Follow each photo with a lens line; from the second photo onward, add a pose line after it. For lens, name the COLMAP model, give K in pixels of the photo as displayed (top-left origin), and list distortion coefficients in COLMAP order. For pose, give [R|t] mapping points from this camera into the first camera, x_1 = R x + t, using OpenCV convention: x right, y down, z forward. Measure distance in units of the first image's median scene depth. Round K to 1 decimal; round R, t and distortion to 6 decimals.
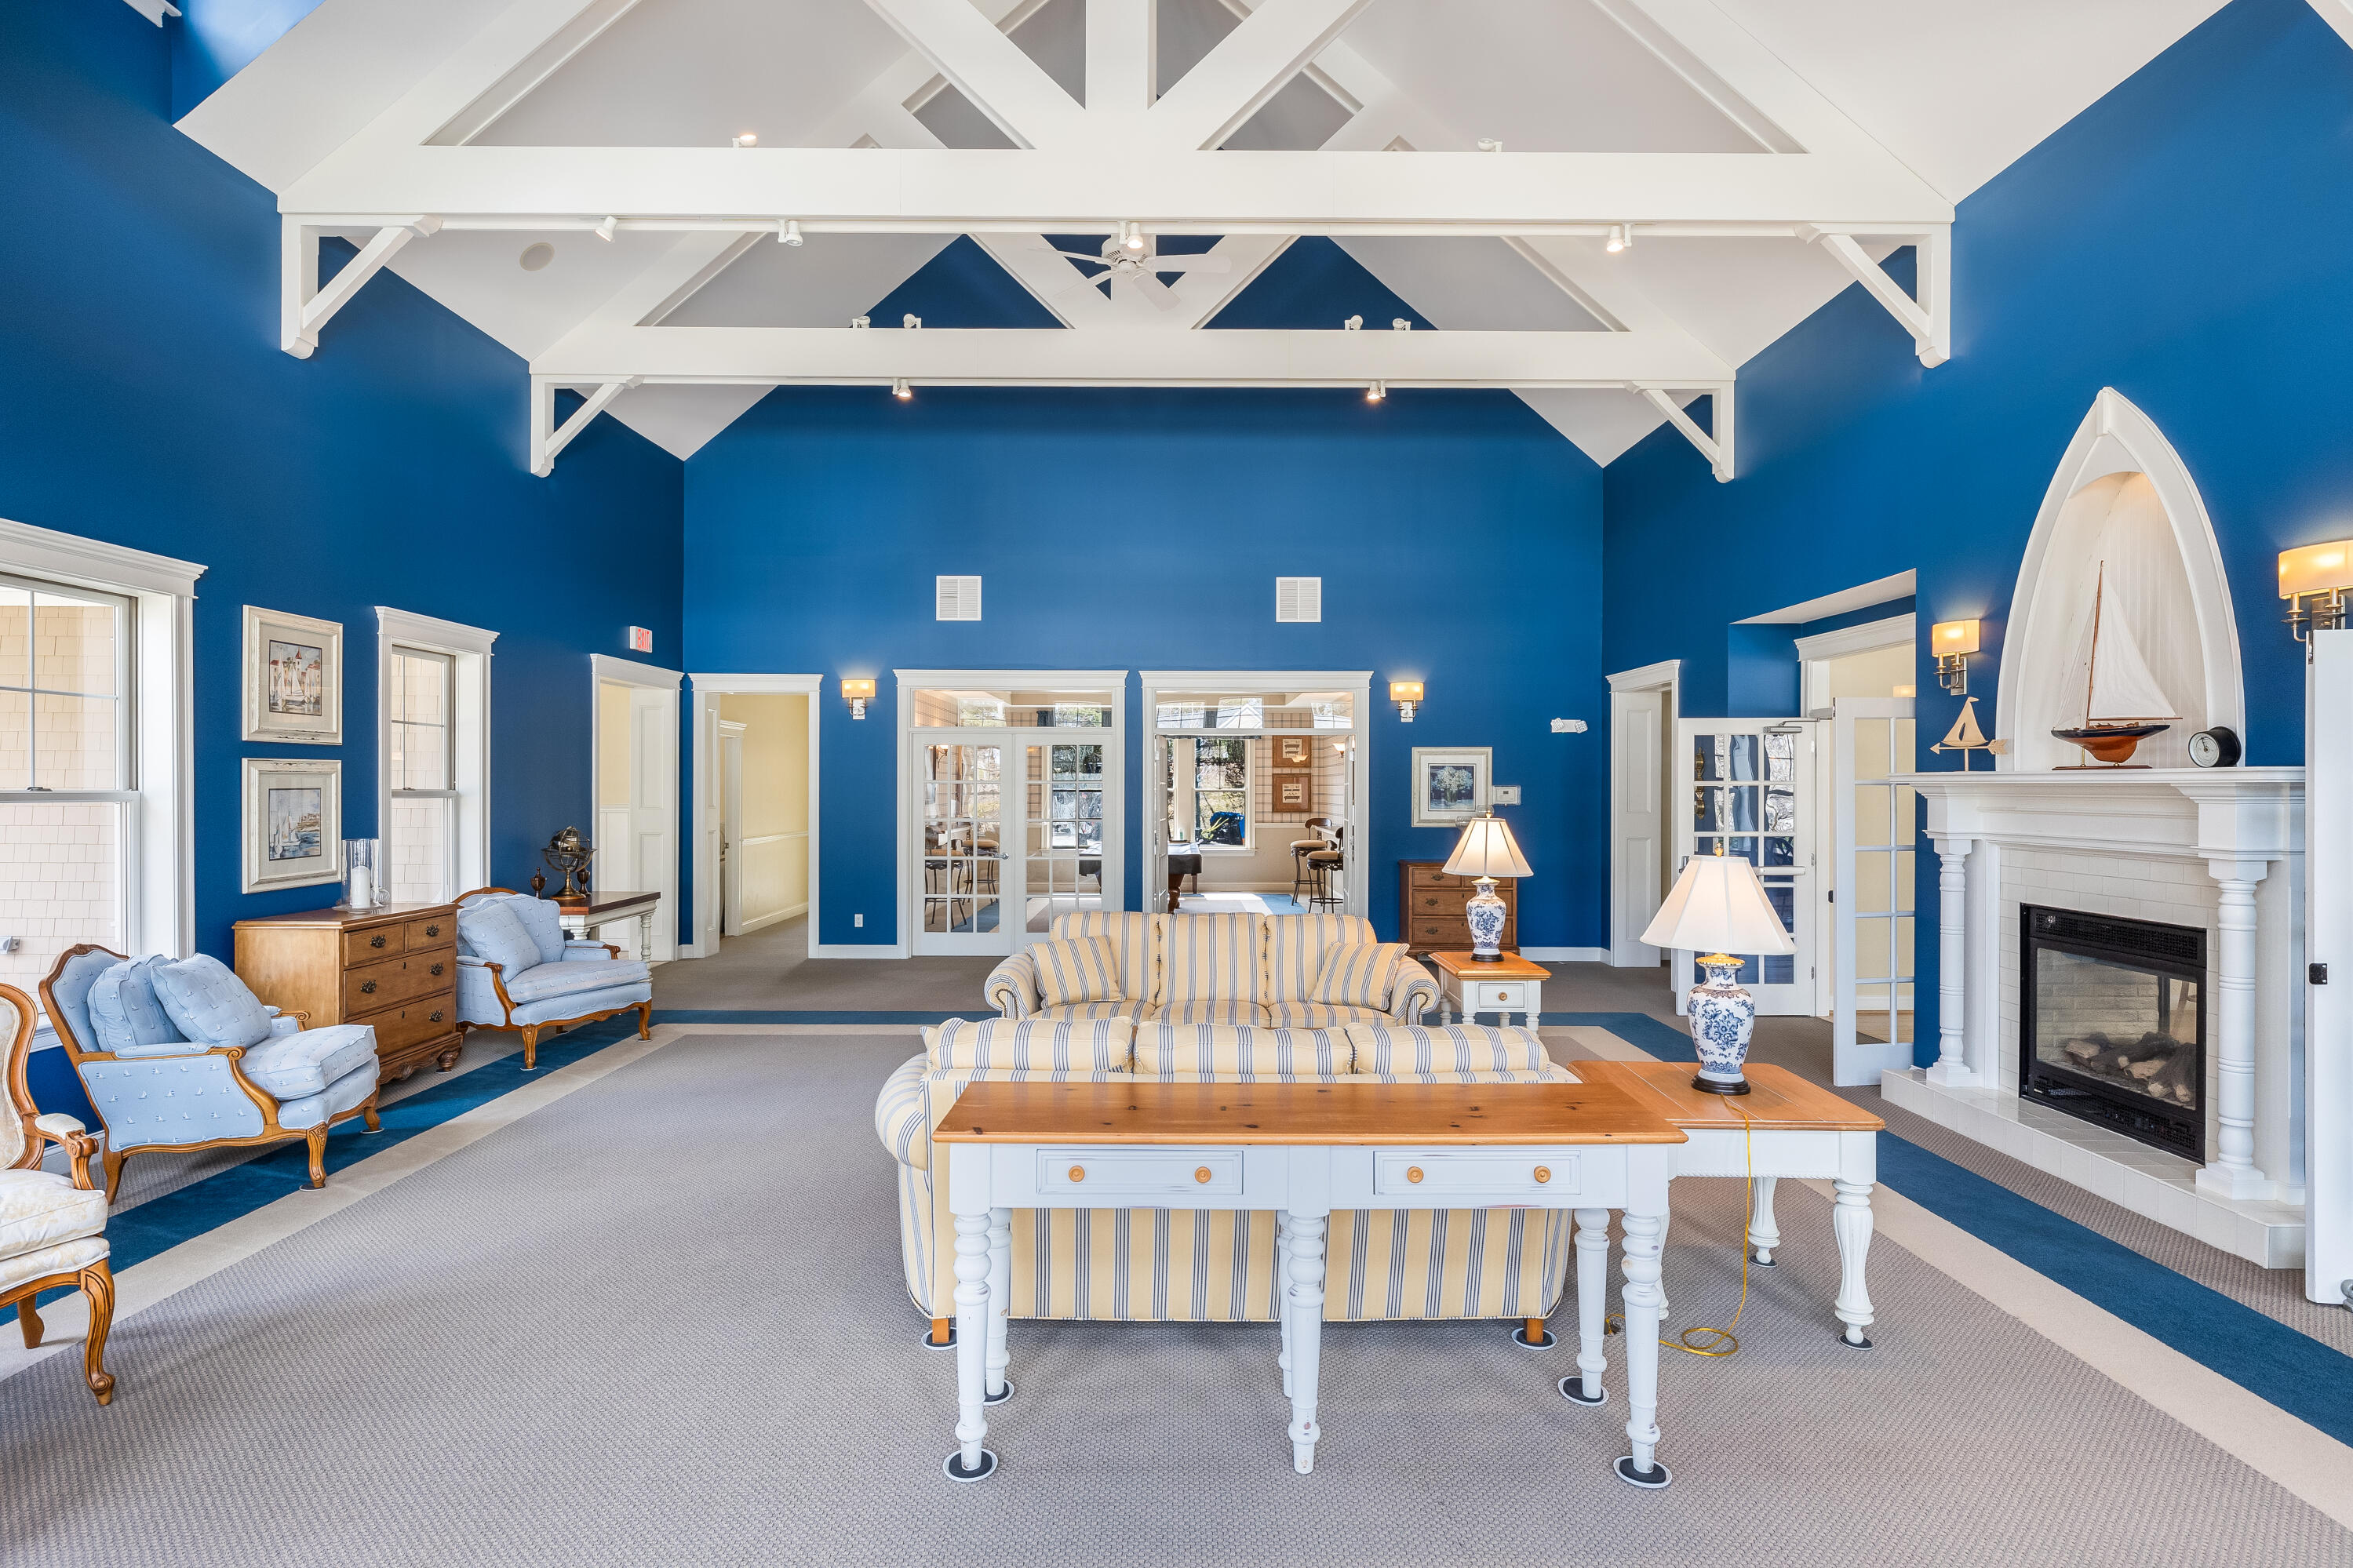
lens RADIAL K [[1160.8, 0, 1181.3], [0, 1160.8, 790.2], [0, 0, 1]] dist [0.005490, -0.000565]
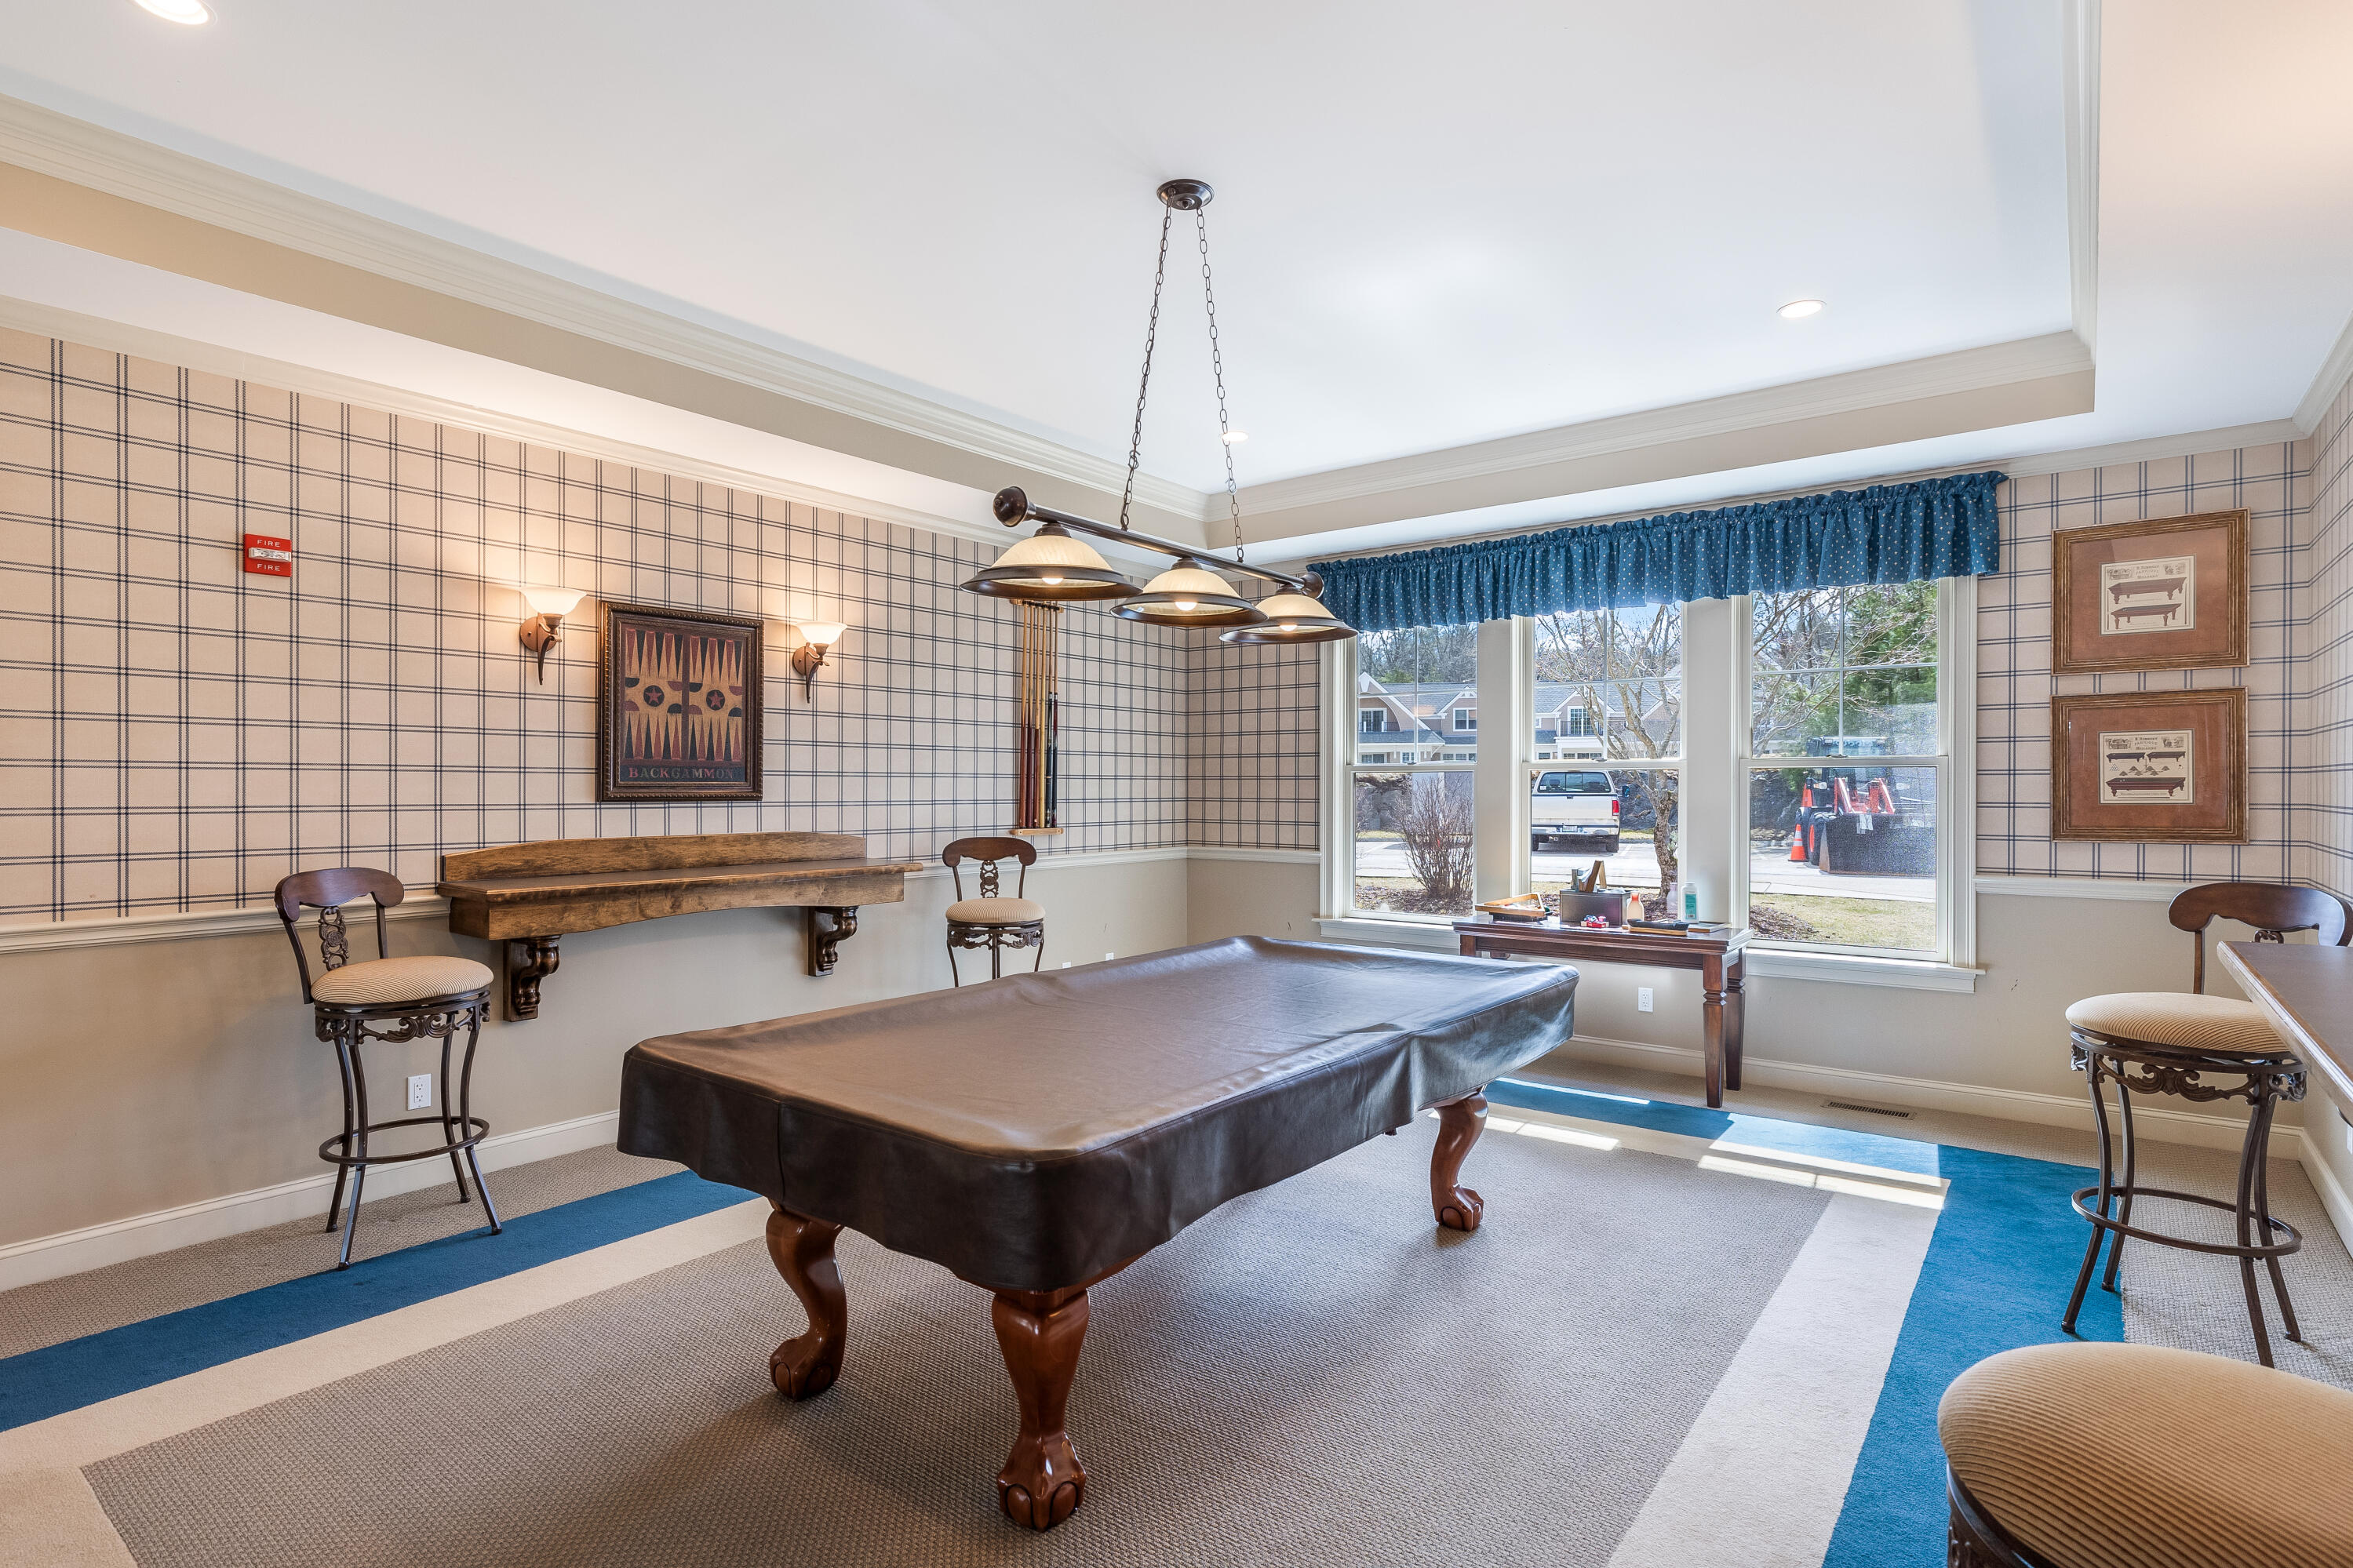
lens RADIAL K [[1160.8, 0, 1178.8], [0, 1160.8, 790.2], [0, 0, 1]] dist [0.005490, -0.000565]
pose [[0.788230, -0.000384, -0.615381, 0.085198], [-0.000841, 0.999998, -0.001702, 0.008508], [0.615380, 0.001859, 0.788228, 0.656484]]
